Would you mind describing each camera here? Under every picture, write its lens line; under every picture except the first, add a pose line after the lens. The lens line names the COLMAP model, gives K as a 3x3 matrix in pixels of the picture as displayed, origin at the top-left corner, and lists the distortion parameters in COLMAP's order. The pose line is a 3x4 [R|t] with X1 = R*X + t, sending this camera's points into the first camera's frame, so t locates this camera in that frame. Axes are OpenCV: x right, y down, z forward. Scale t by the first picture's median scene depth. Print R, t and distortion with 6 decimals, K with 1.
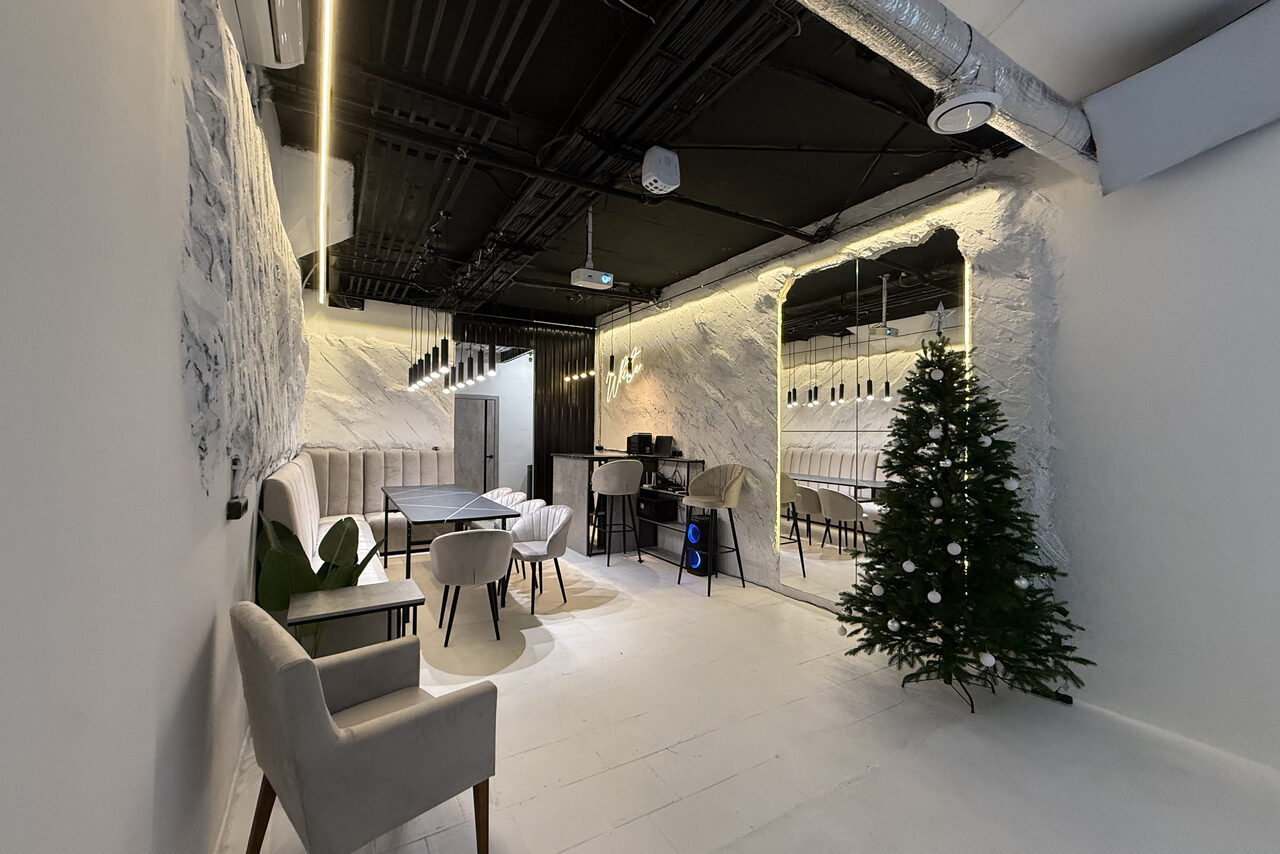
lens RADIAL K [[509.7, 0, 636.2], [0, 509.7, 432.4], [0, 0, 1]] dist [-0.000235, 0.000235]
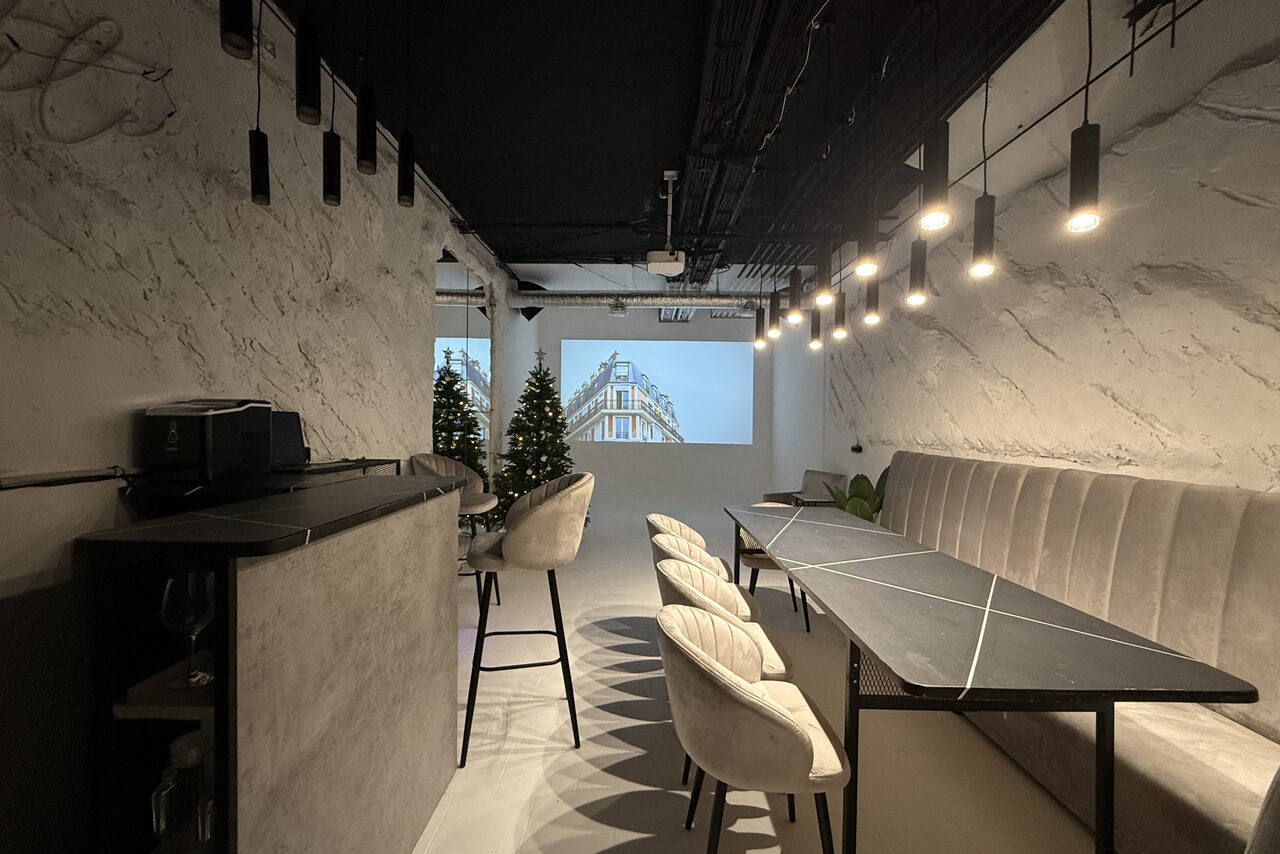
lens RADIAL K [[509.7, 0, 636.3], [0, 509.7, 430.9], [0, 0, 1]] dist [-0.000235, 0.000235]
pose [[-0.852332, -0.030106, 0.522134, -0.438371], [-0.024050, 0.999542, 0.018374, 0.010271], [-0.522448, 0.003103, -0.852665, 1.447691]]
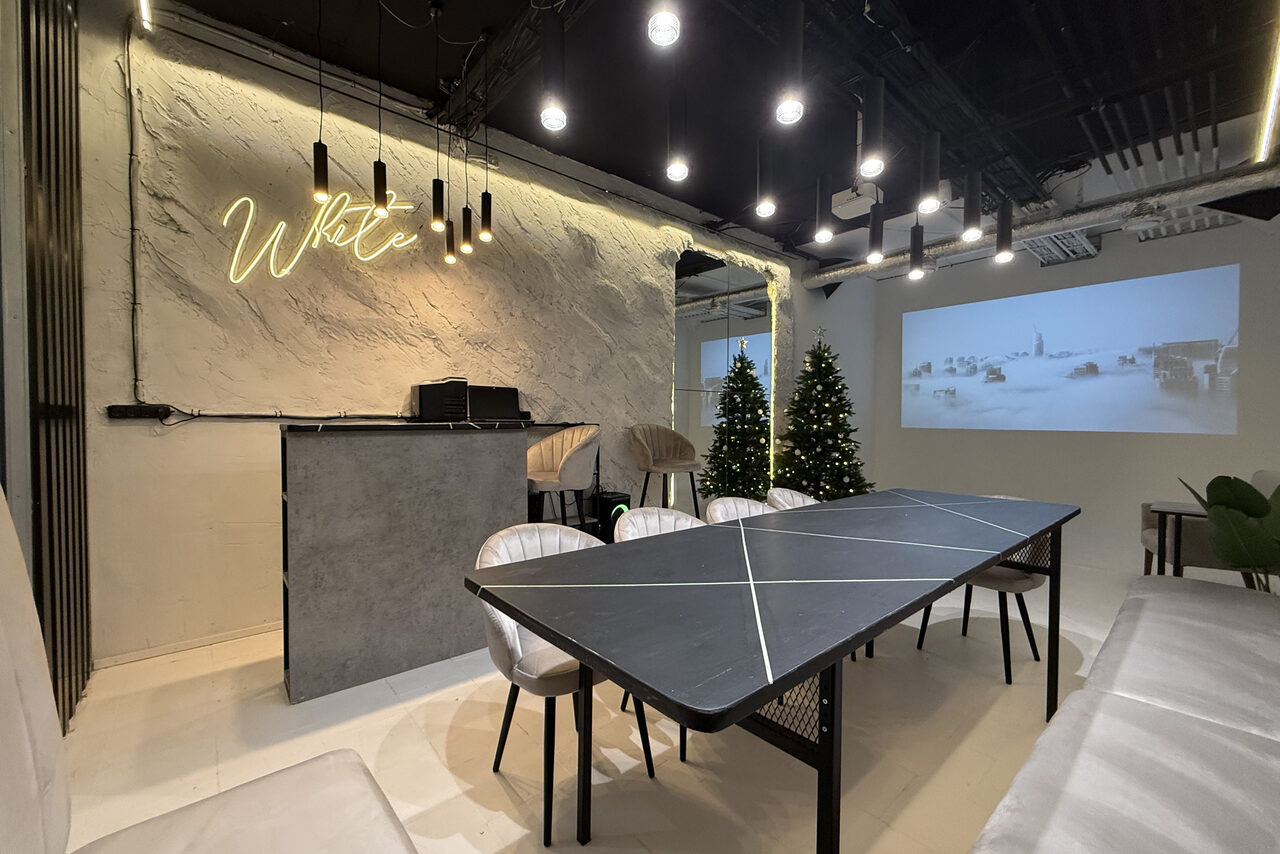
lens RADIAL K [[509.7, 0, 636.0], [0, 509.7, 430.4], [0, 0, 1]] dist [-0.000235, 0.000235]
pose [[-0.167071, -0.033072, 0.985390, -0.676802], [-0.008972, 0.999447, 0.032023, 0.045899], [-0.985904, -0.003491, -0.167276, 1.156638]]
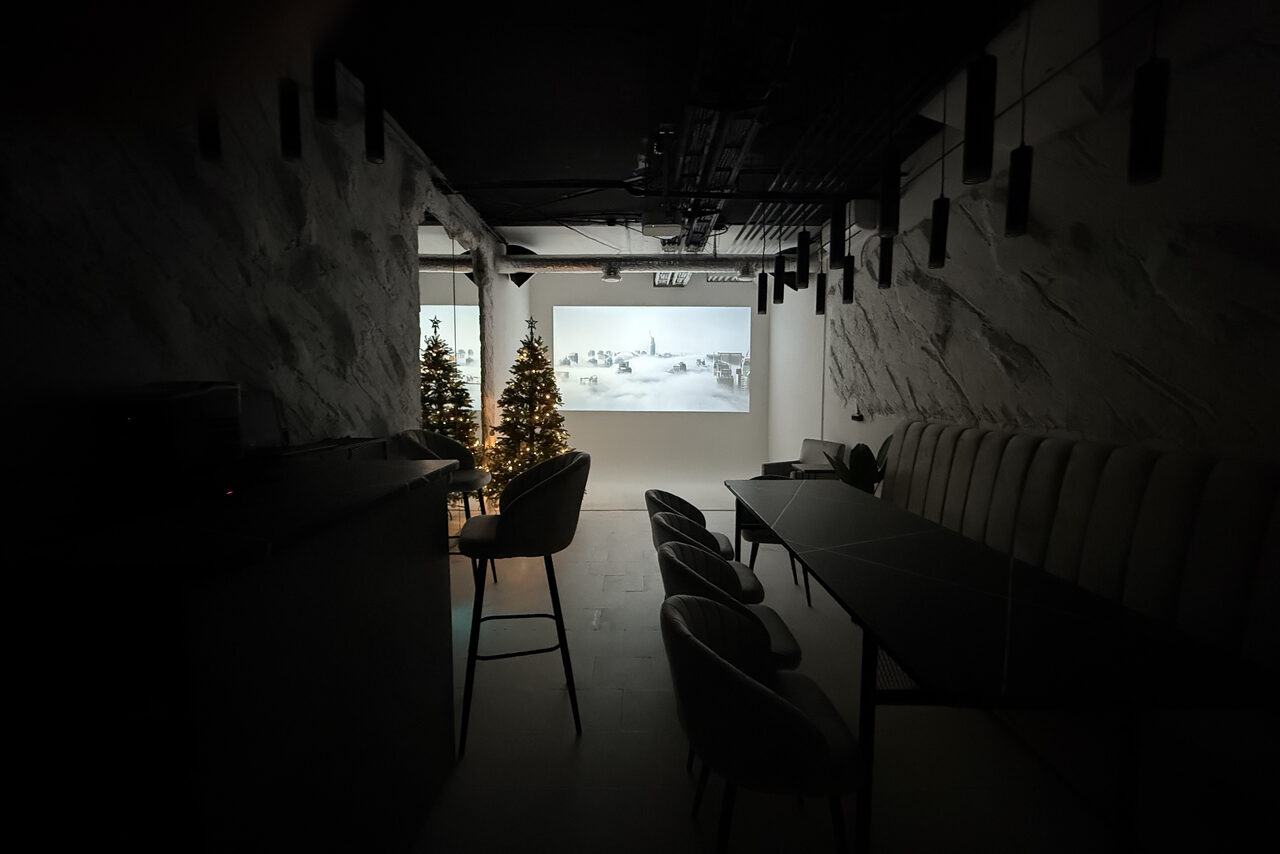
lens RADIAL K [[509.7, 0, 636.6], [0, 509.7, 430.2], [0, 0, 1]] dist [-0.000235, 0.000235]
pose [[-0.858994, -0.054136, 0.509115, -0.420757], [-0.013067, 0.996388, 0.083904, 0.001066], [-0.511819, 0.065421, -0.856599, 1.427099]]
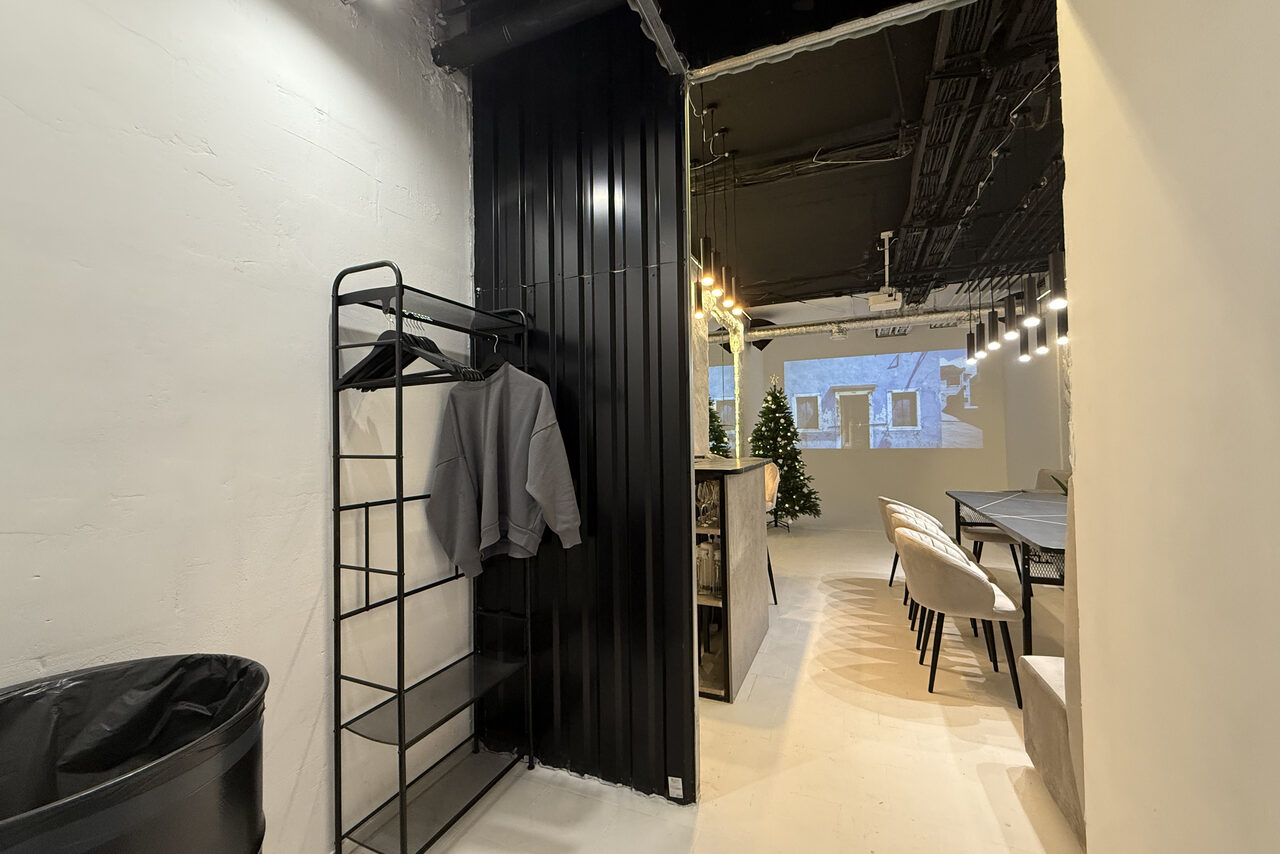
lens RADIAL K [[509.7, 0, 636.2], [0, 509.7, 430.2], [0, 0, 1]] dist [-0.000235, 0.000235]
pose [[-0.587879, 0.013546, 0.808836, -0.577297], [0.008788, 0.999908, -0.010358, 0.023135], [-0.808901, 0.001019, -0.587943, 1.736763]]
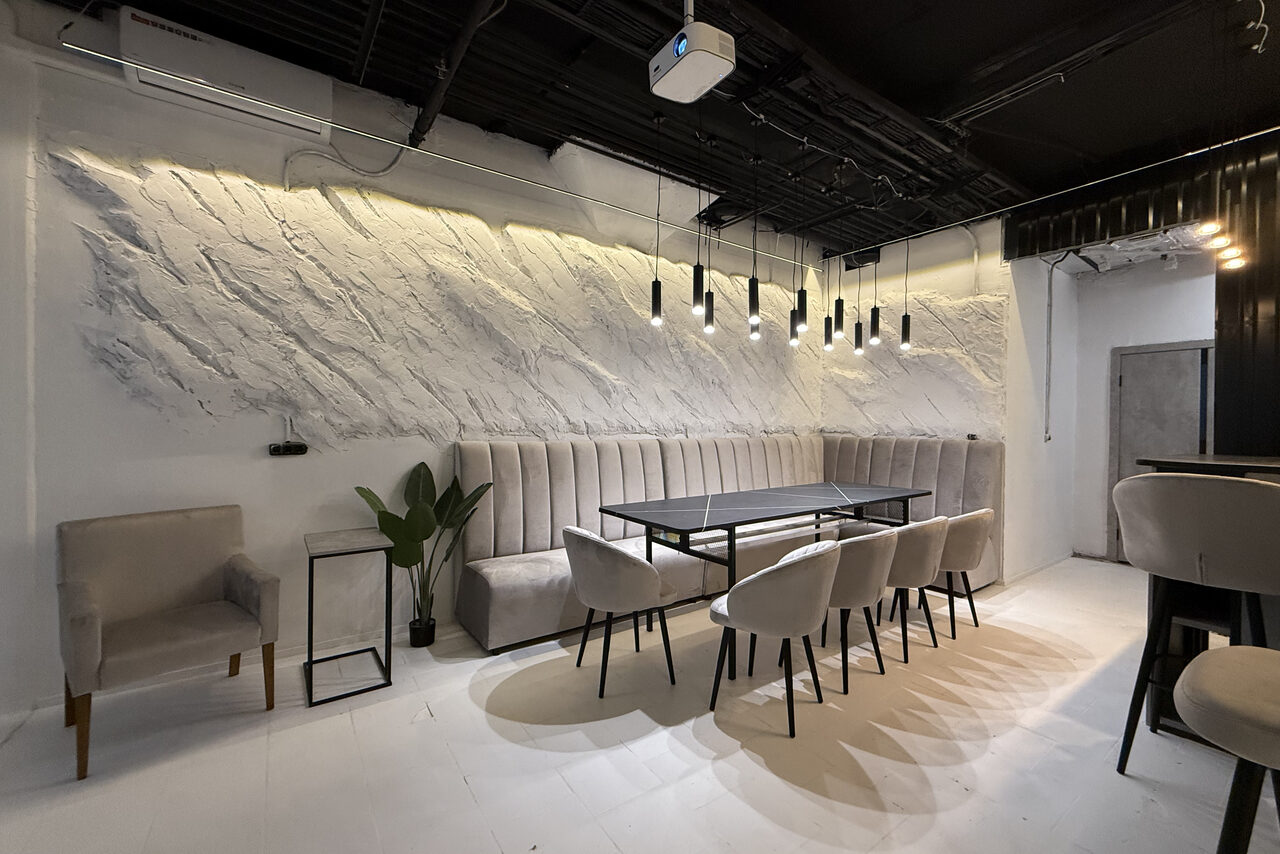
lens RADIAL K [[509.7, 0, 635.4], [0, 509.7, 430.5], [0, 0, 1]] dist [-0.000235, 0.000235]
pose [[0.071618, 0.004229, -0.997423, 0.296398], [-0.004023, 0.999984, 0.003951, 0.029775], [0.997424, 0.003730, 0.071633, 0.700653]]
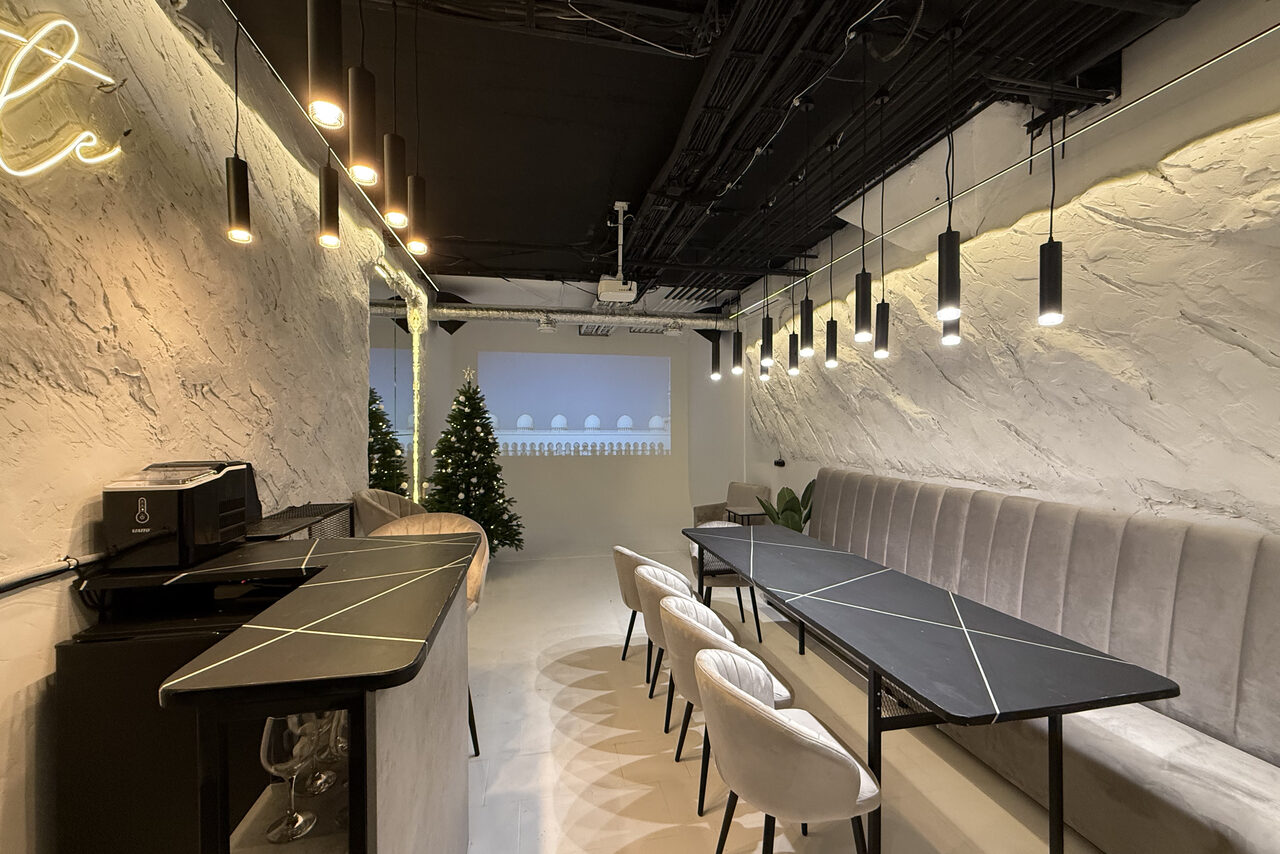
lens RADIAL K [[509.7, 0, 636.8], [0, 509.7, 430.2], [0, 0, 1]] dist [-0.000235, 0.000235]
pose [[-0.943002, -0.014405, 0.332475, -0.357860], [-0.011287, 0.999872, 0.011307, -0.026212], [-0.332595, 0.006909, -0.943044, 1.496734]]
